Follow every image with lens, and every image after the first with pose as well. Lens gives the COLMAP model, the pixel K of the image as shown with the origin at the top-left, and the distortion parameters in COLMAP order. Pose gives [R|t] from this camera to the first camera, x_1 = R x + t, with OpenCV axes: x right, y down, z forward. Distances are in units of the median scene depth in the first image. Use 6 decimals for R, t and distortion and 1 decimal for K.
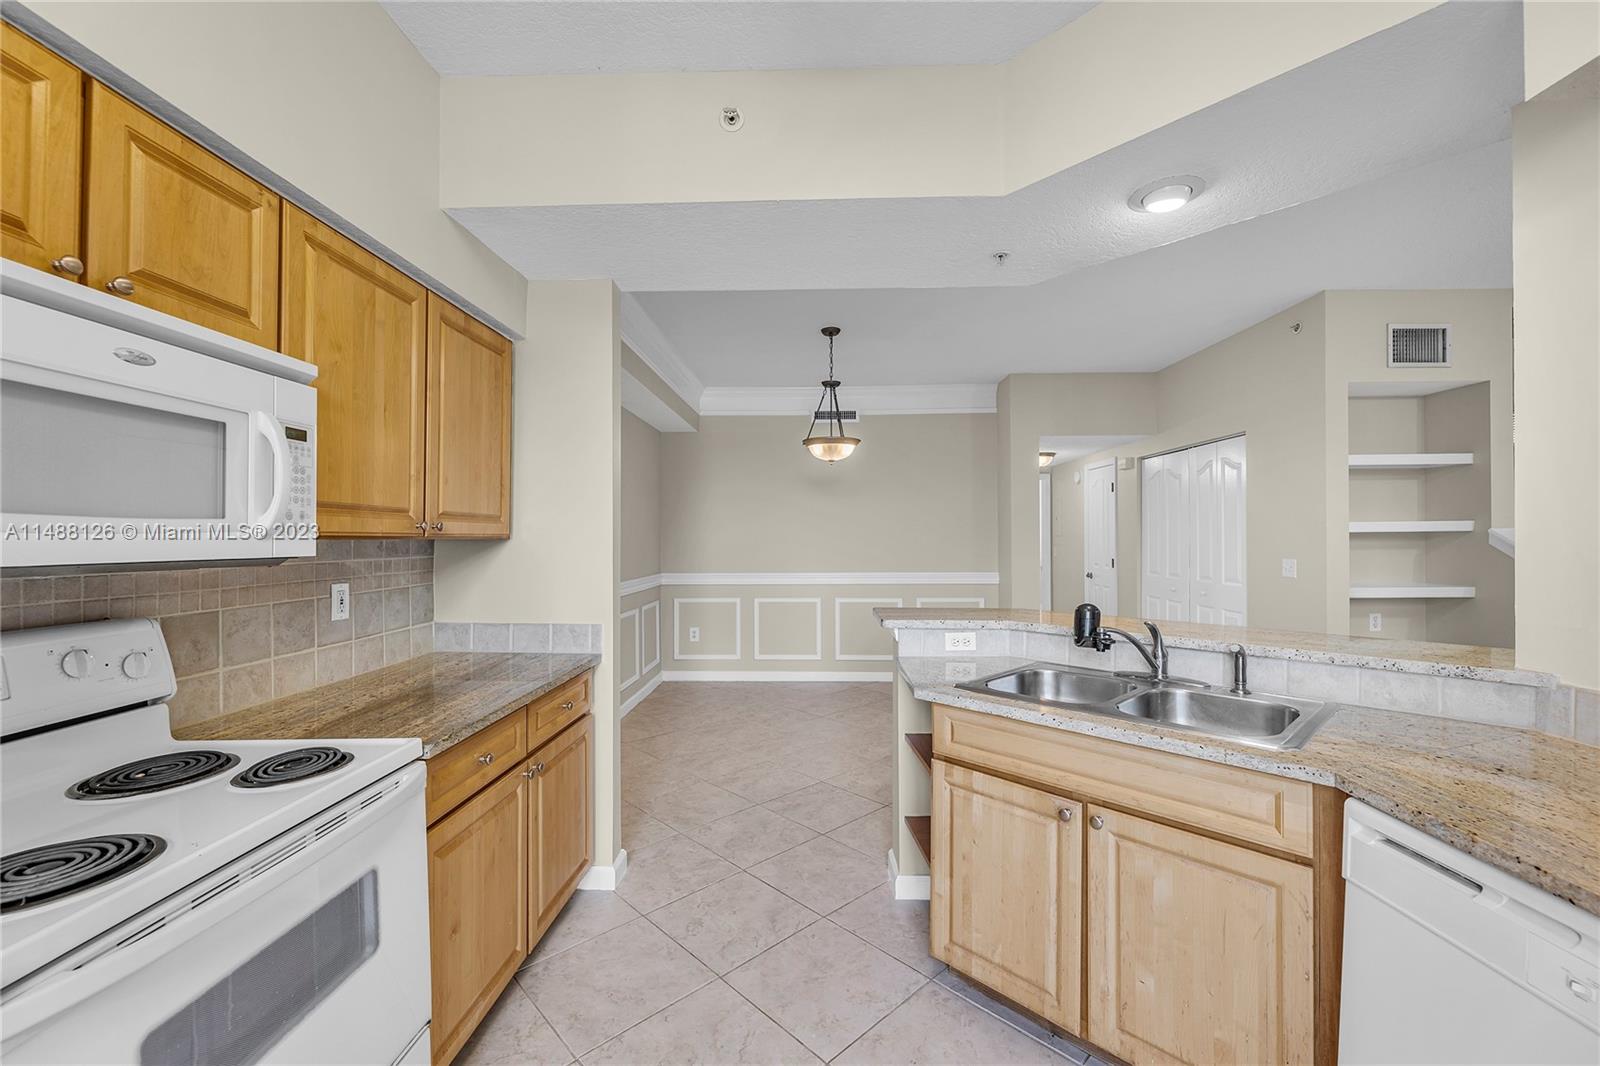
lens RADIAL K [[656.9, 0, 800.8], [0, 656.9, 539.4], [0, 0, 1]] dist [-0.000408, -0.000458]
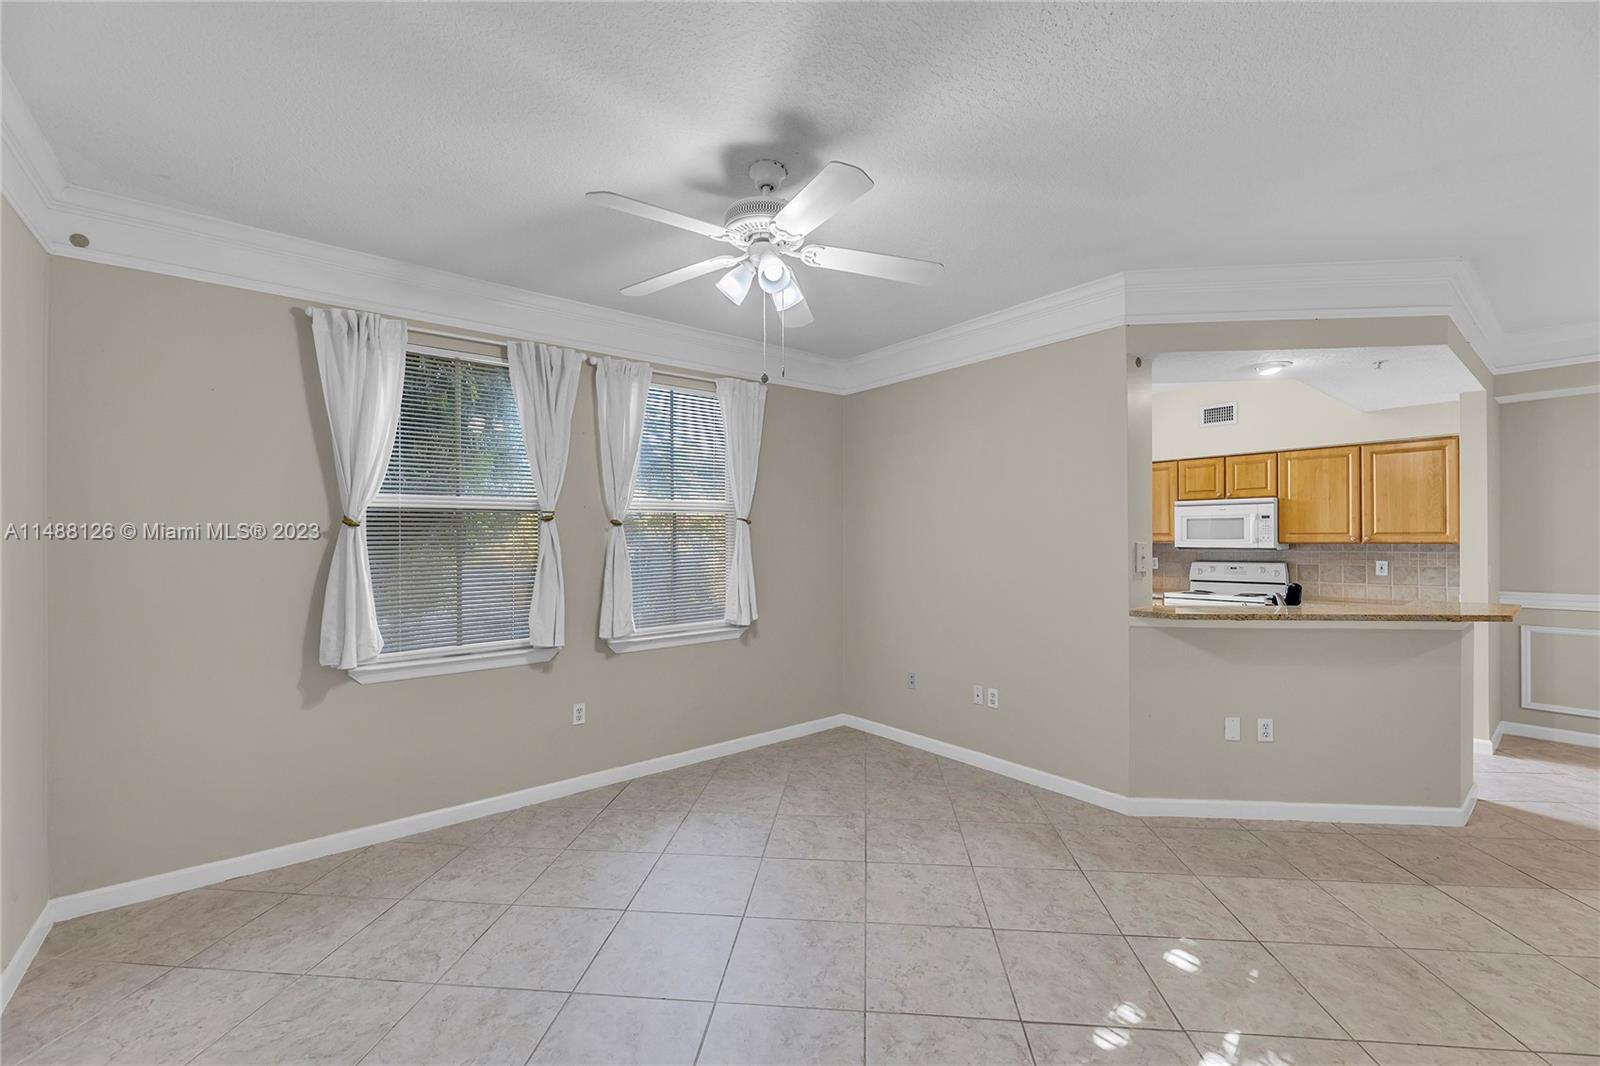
lens RADIAL K [[656.9, 0, 803.1], [0, 656.9, 537.0], [0, 0, 1]] dist [-0.000408, -0.000458]
pose [[-0.754519, 0.005750, -0.656253, 2.752274], [0.005401, 0.999982, 0.002551, -0.045389], [0.656256, -0.001620, -0.754536, 1.511331]]
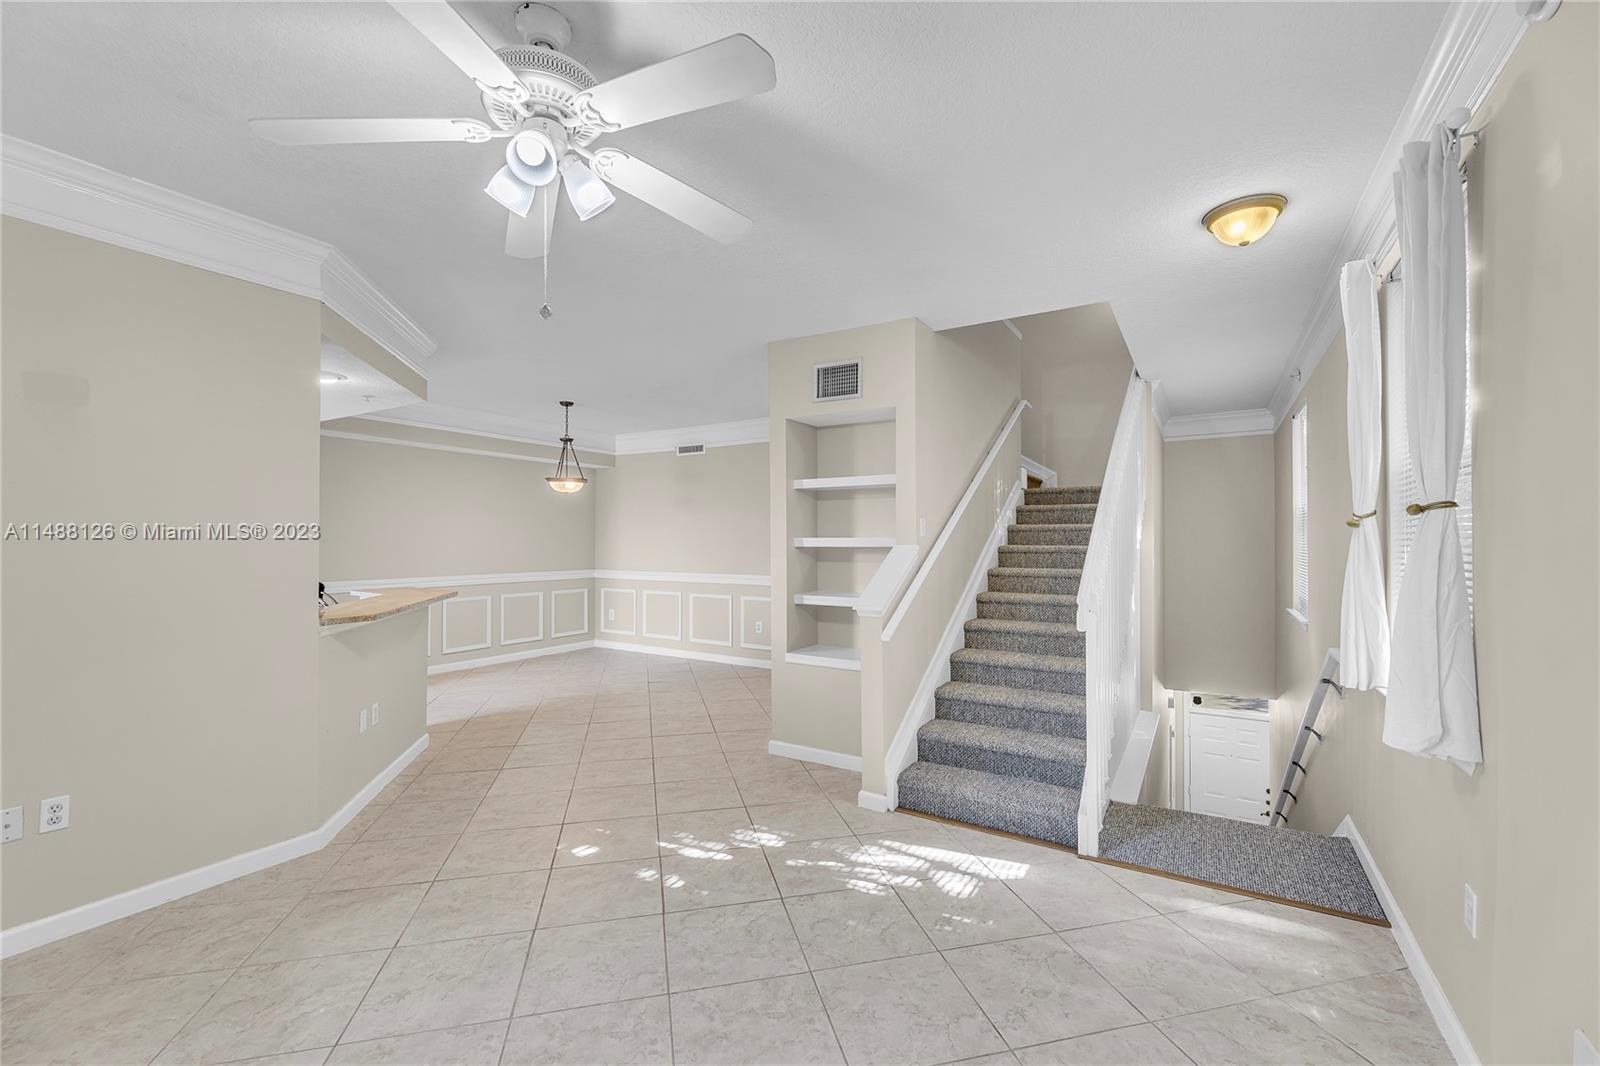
lens RADIAL K [[656.9, 0, 798.1], [0, 656.9, 533.8], [0, 0, 1]] dist [-0.000408, -0.000458]
pose [[0.866726, 0.001043, -0.498783, 2.725213], [-0.007972, 0.999899, -0.011762, -0.039126], [0.498720, 0.014171, 0.866647, -0.002975]]
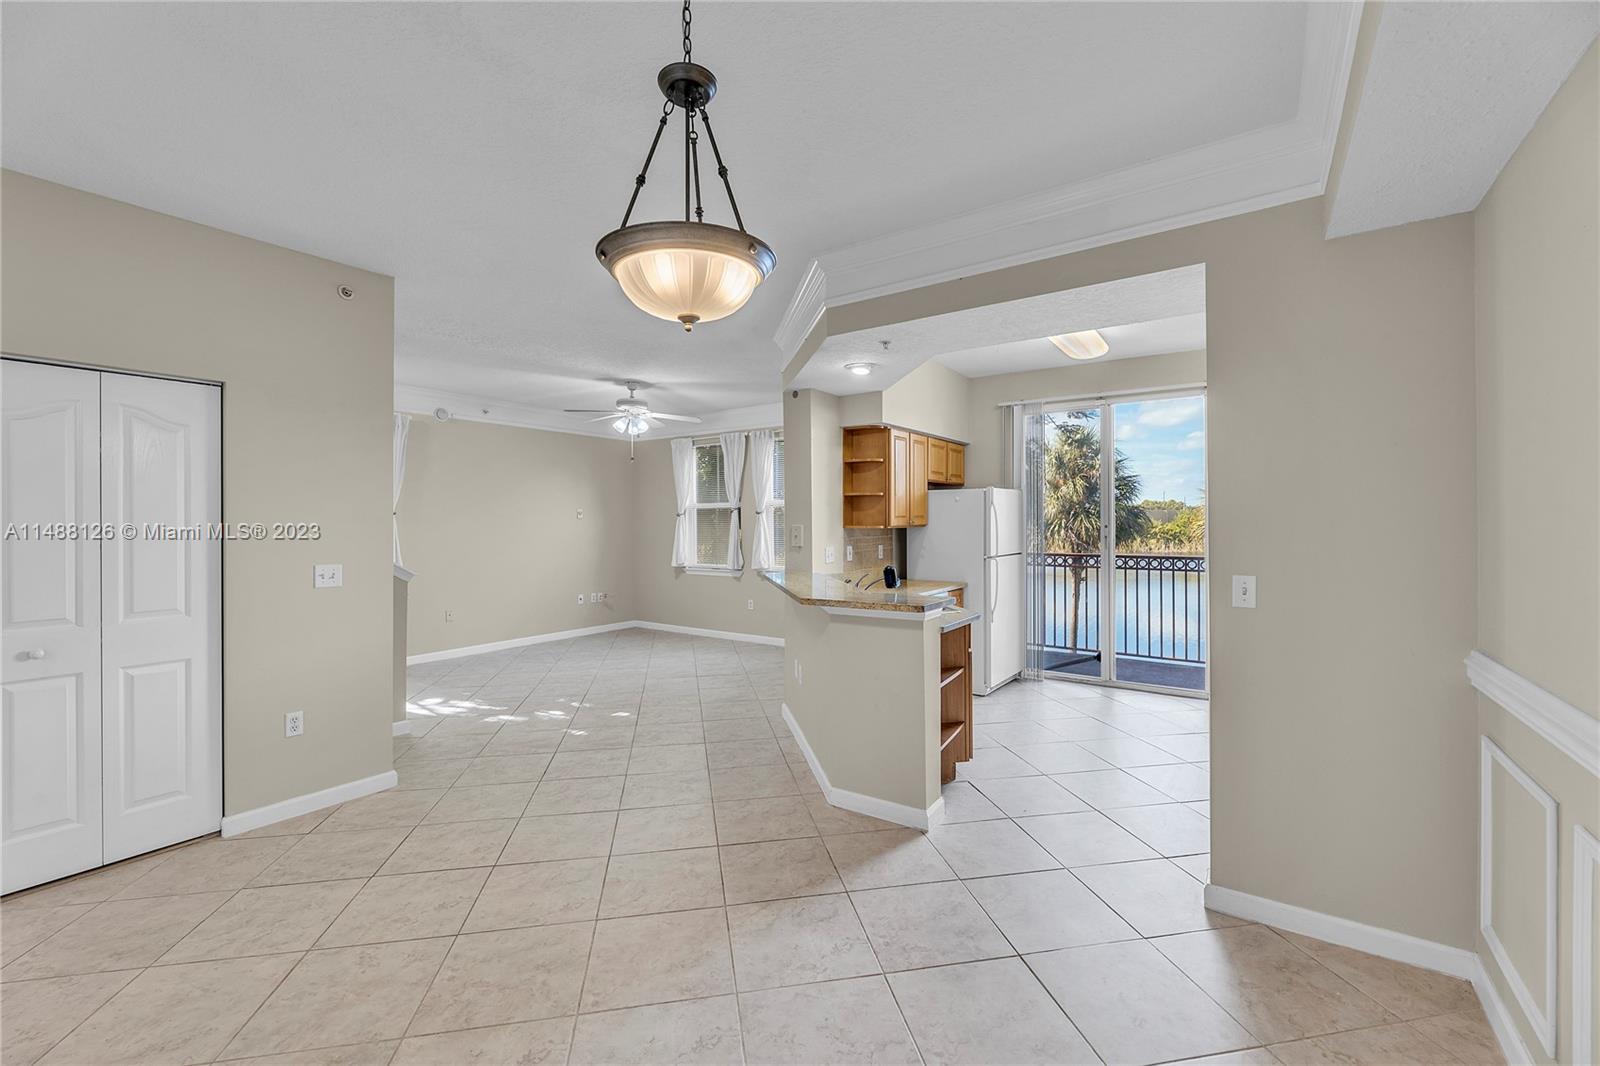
lens RADIAL K [[656.9, 0, 798.5], [0, 656.9, 516.9], [0, 0, 1]] dist [-0.000408, -0.000458]
pose [[-0.836842, 0.011250, 0.547329, -0.407951], [0.010776, 0.999934, -0.004077, -0.042628], [-0.547338, 0.002486, -0.836908, 2.805773]]
